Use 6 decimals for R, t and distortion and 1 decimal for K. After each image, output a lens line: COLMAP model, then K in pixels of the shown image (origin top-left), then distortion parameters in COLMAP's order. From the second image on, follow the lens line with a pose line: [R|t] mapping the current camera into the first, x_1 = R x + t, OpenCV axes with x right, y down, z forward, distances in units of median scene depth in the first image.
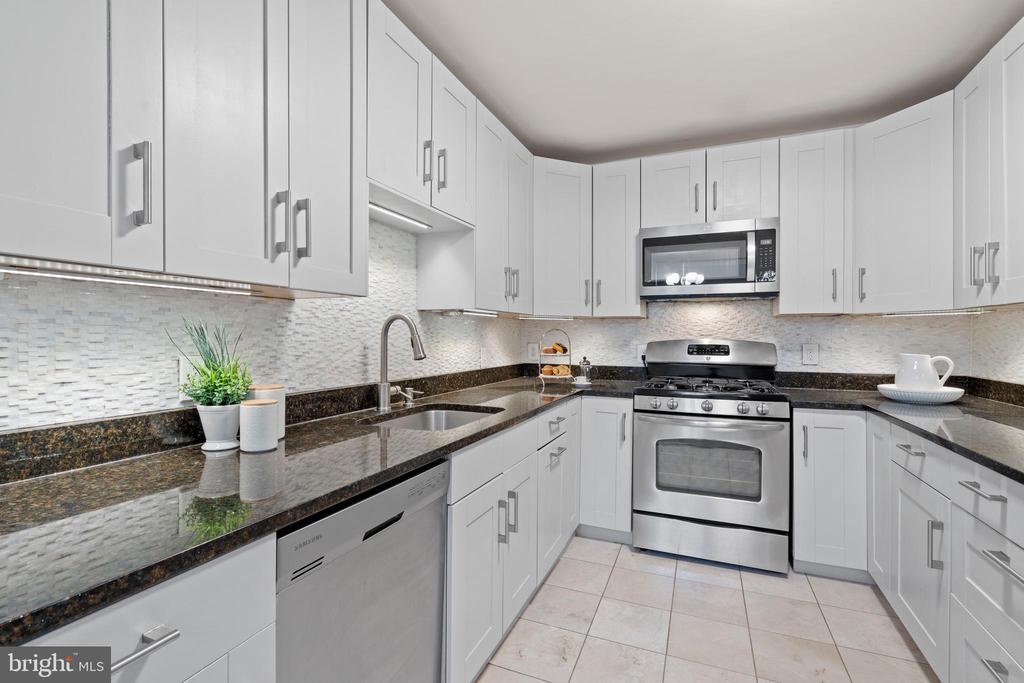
lens RADIAL K [[469.8, 0, 512.0], [0, 469.8, 341.5], [0, 0, 1]] dist [-0.003341, 0.000872]
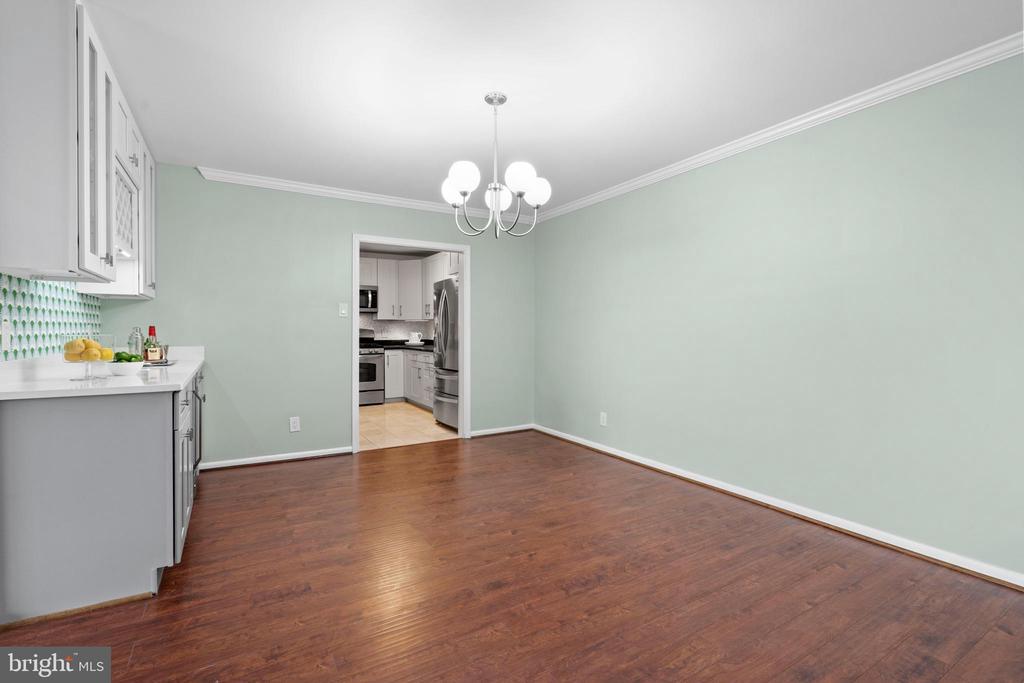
lens RADIAL K [[468.4, 0, 506.1], [0, 468.4, 336.1], [0, 0, 1]] dist [-0.002001, 0.000285]
pose [[0.597861, -0.012338, 0.801505, -1.430775], [0.009284, 0.999921, 0.008468, 0.030130], [-0.801546, 0.002378, 0.597928, -1.534065]]
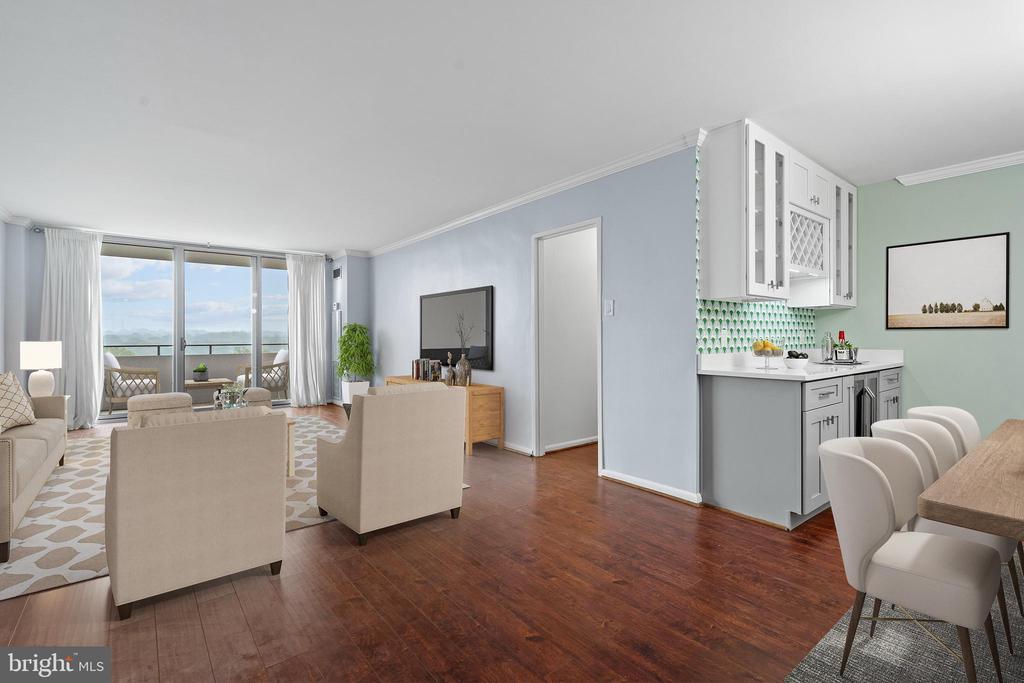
lens RADIAL K [[468.4, 0, 506.1], [0, 468.4, 336.1], [0, 0, 1]] dist [-0.002001, 0.000285]
pose [[0.874100, -0.007845, -0.485682, -1.182047], [0.001805, 0.999915, -0.012902, 0.038610], [0.485742, 0.010401, 0.874040, -1.856046]]
